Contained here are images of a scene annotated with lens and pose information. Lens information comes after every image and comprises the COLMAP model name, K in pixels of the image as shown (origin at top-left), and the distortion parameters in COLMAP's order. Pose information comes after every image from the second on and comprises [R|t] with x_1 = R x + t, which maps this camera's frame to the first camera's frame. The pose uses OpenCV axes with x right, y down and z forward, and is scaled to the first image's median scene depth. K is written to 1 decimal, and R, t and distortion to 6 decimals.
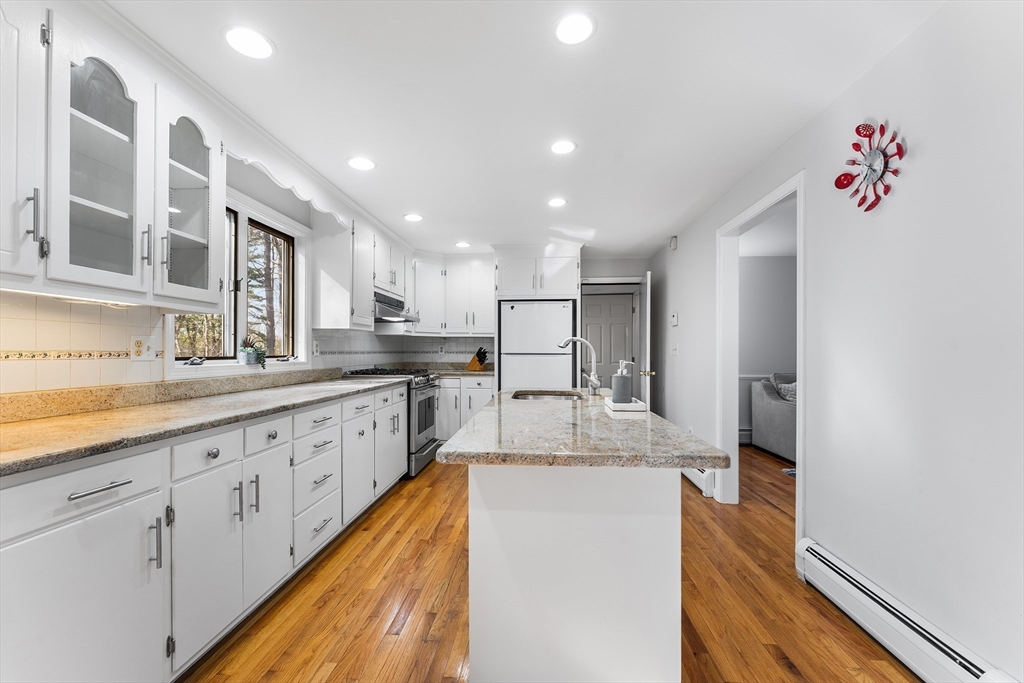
lens RADIAL K [[417.4, 0, 509.0], [0, 417.4, 352.0], [0, 0, 1]] dist [-0.000352, -0.000006]
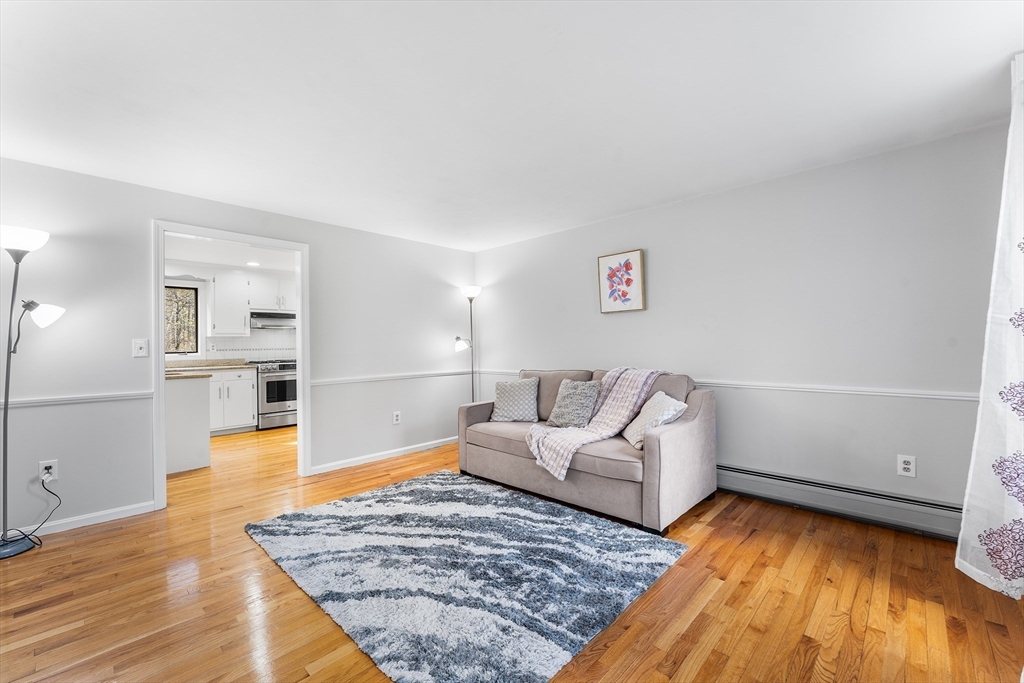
lens RADIAL K [[417.4, 0, 510.2], [0, 417.4, 342.3], [0, 0, 1]] dist [-0.000352, -0.000006]
pose [[0.770081, -0.020014, -0.637632, 2.108404], [0.017290, 0.999795, -0.010500, 0.011209], [0.637711, -0.002939, 0.770270, 0.560588]]
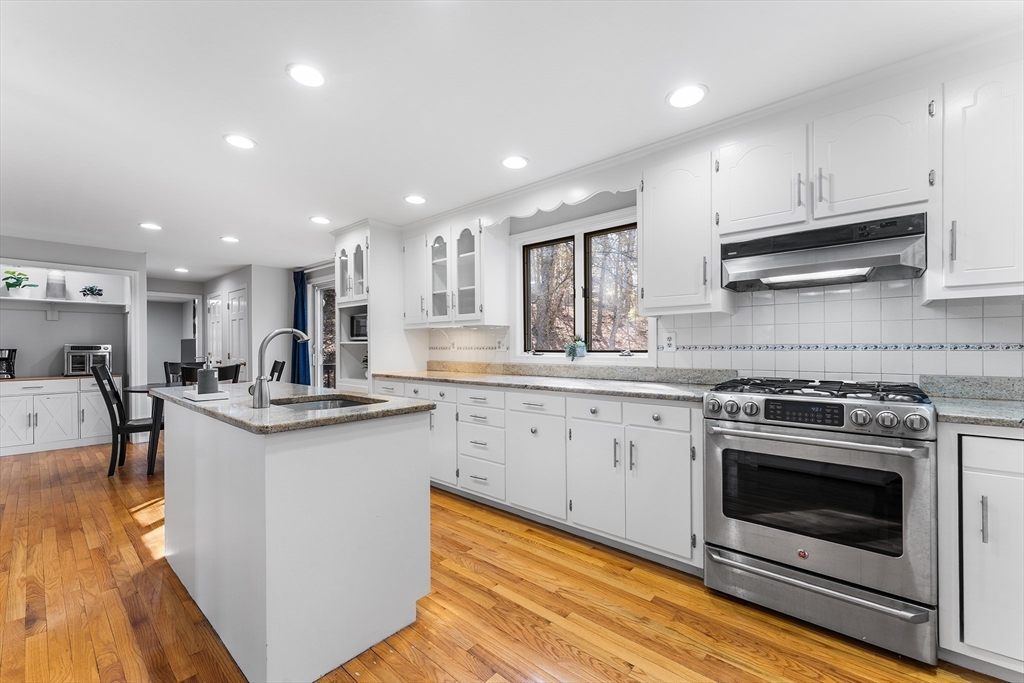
lens RADIAL K [[417.4, 0, 510.5], [0, 417.4, 347.2], [0, 0, 1]] dist [-0.000352, -0.000006]
pose [[-0.592189, 0.004224, -0.805788, 0.470648], [0.003350, 0.999991, 0.002780, -0.002731], [0.805792, -0.001054, -0.592197, 1.572787]]
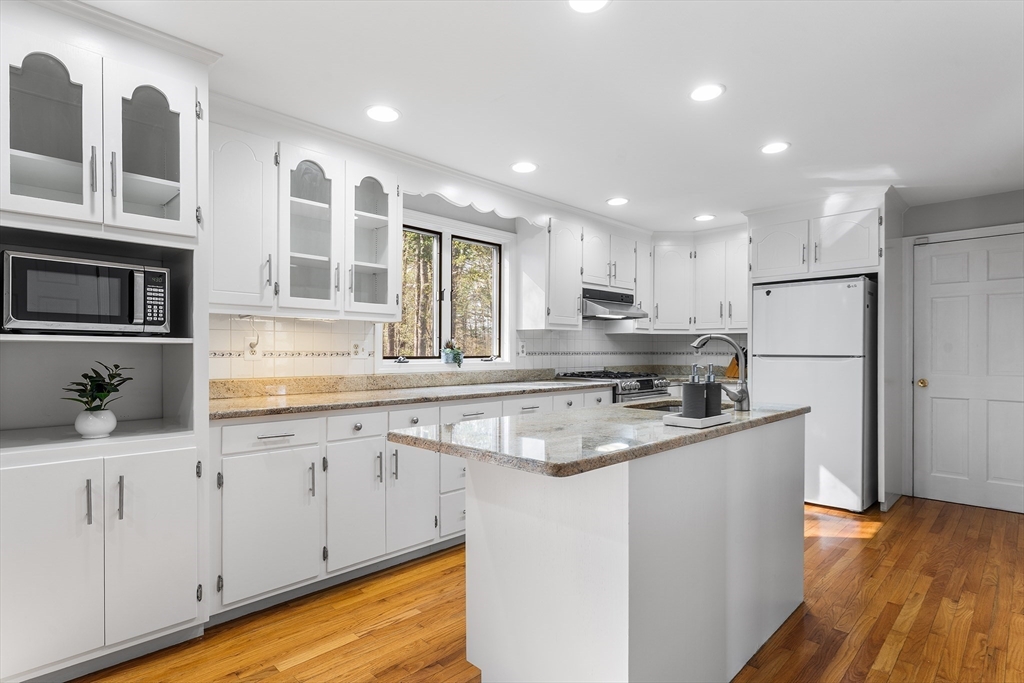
lens RADIAL K [[521.5, 0, 515.2], [0, 521.5, 354.8], [0, 0, 1]] dist [0.000441, 0.000469]
pose [[0.766505, 0.005282, -0.642217, 0.440597], [-0.002935, 0.999985, 0.004722, -0.000913], [0.642232, -0.001735, 0.766508, 0.014177]]
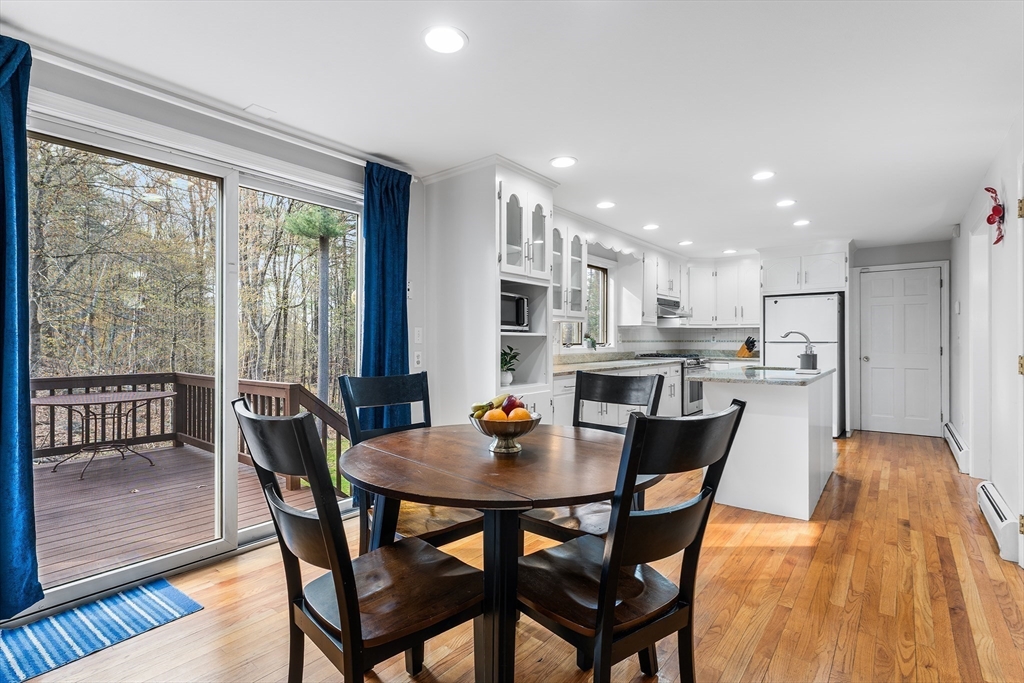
lens RADIAL K [[482.4, 0, 506.4], [0, 482.4, 342.1], [0, 0, 1]] dist [-0.011829, -0.000271]
pose [[0.823817, -0.000154, -0.566855, 0.252304], [0.001072, 0.999999, 0.001287, 0.002191], [0.566854, -0.001668, 0.823816, -0.882850]]
